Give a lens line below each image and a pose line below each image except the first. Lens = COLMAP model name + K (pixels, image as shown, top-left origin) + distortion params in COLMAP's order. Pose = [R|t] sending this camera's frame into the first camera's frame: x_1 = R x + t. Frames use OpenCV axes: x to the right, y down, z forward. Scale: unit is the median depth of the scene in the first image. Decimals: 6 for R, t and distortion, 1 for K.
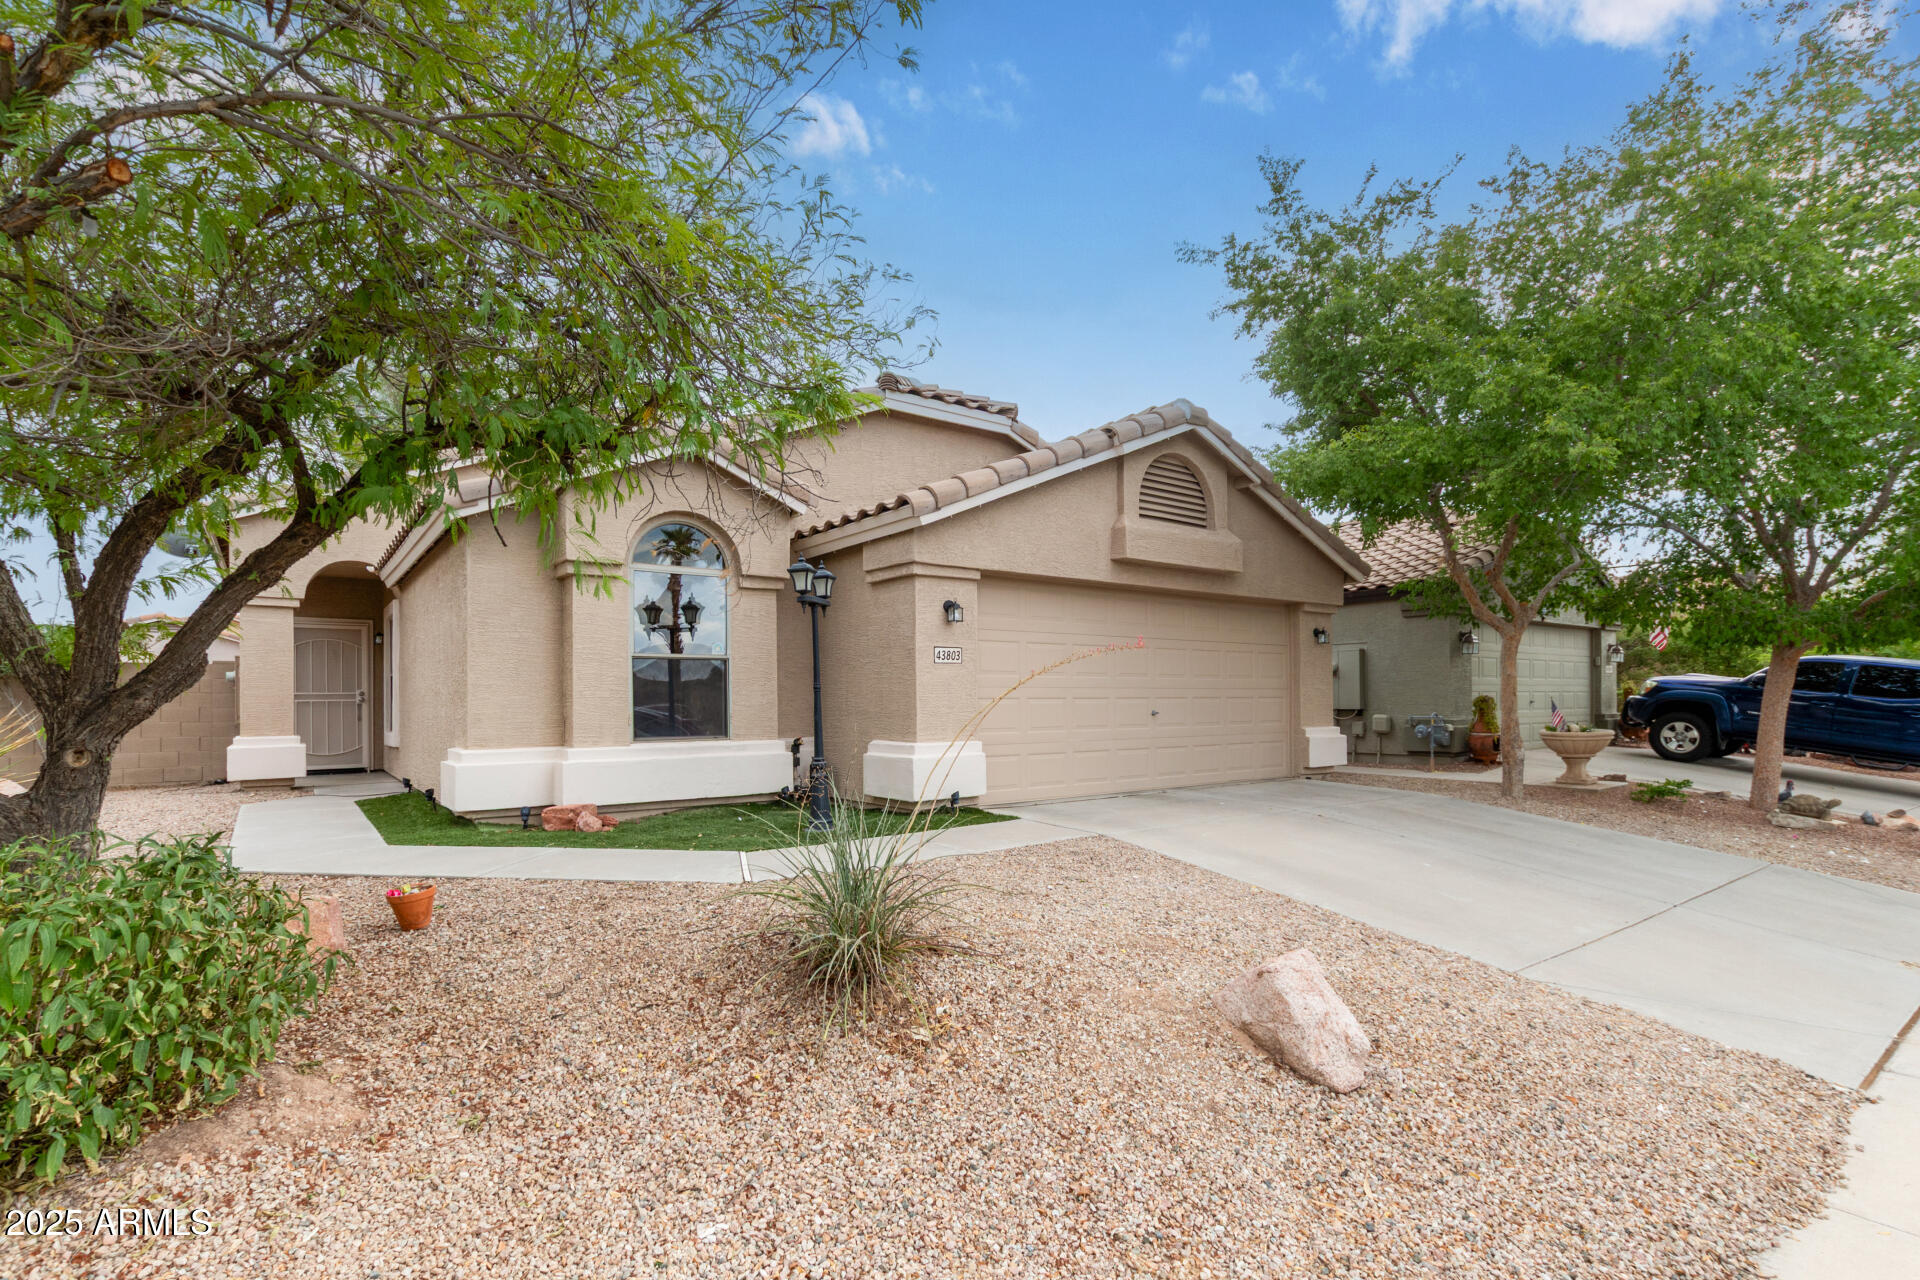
lens RADIAL K [[892.3, 0, 960.8], [0, 892.3, 649.6], [0, 0, 1]] dist [-0.013501, 0.000583]
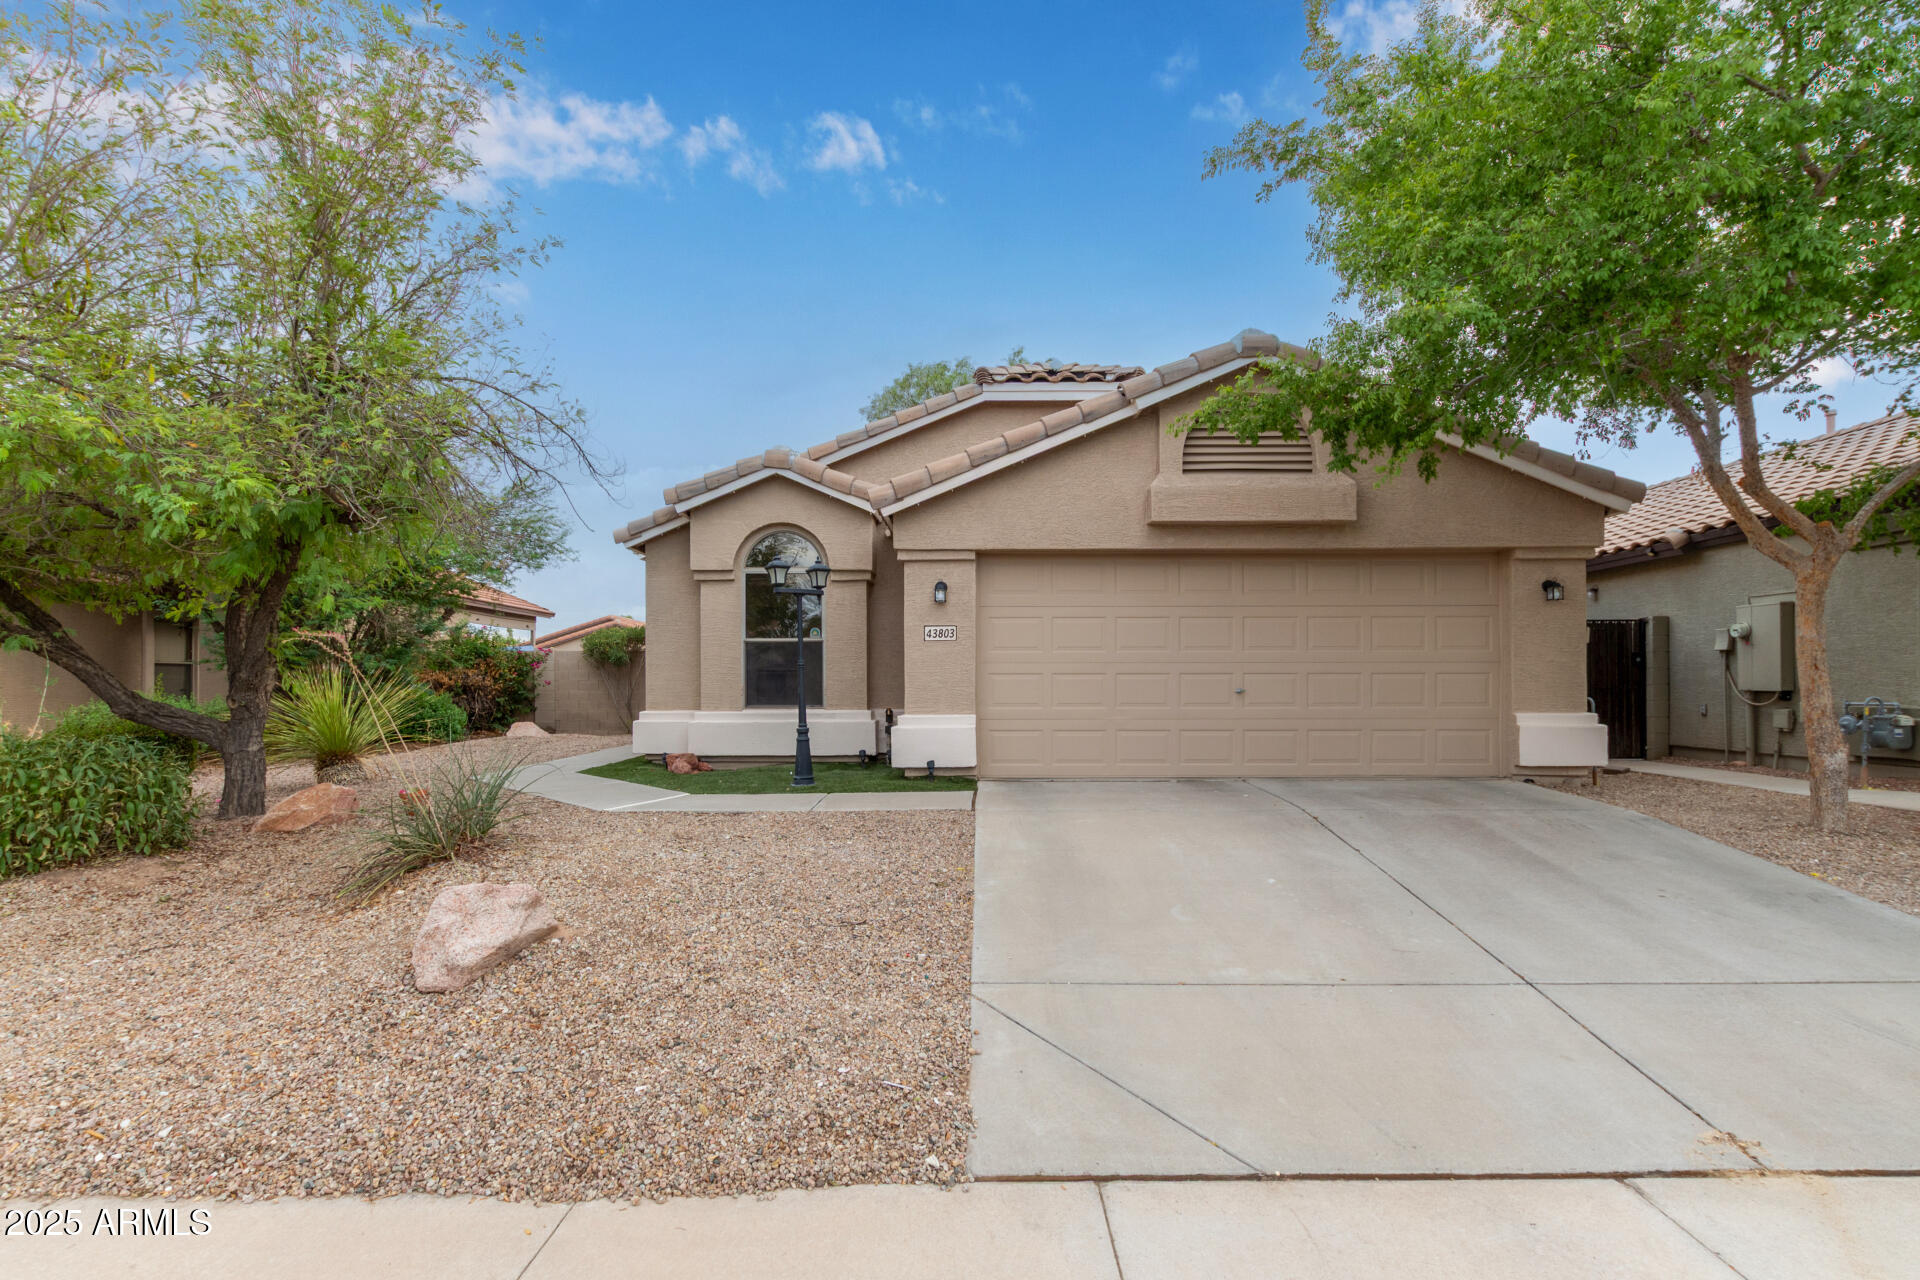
lens RADIAL K [[892.3, 0, 963.7], [0, 892.3, 649.7], [0, 0, 1]] dist [-0.013501, 0.000583]
pose [[0.797198, -0.016941, -0.603480, 0.597198], [0.032785, 0.999346, 0.015256, 0.009112], [0.602827, -0.031948, 0.797232, 0.151220]]
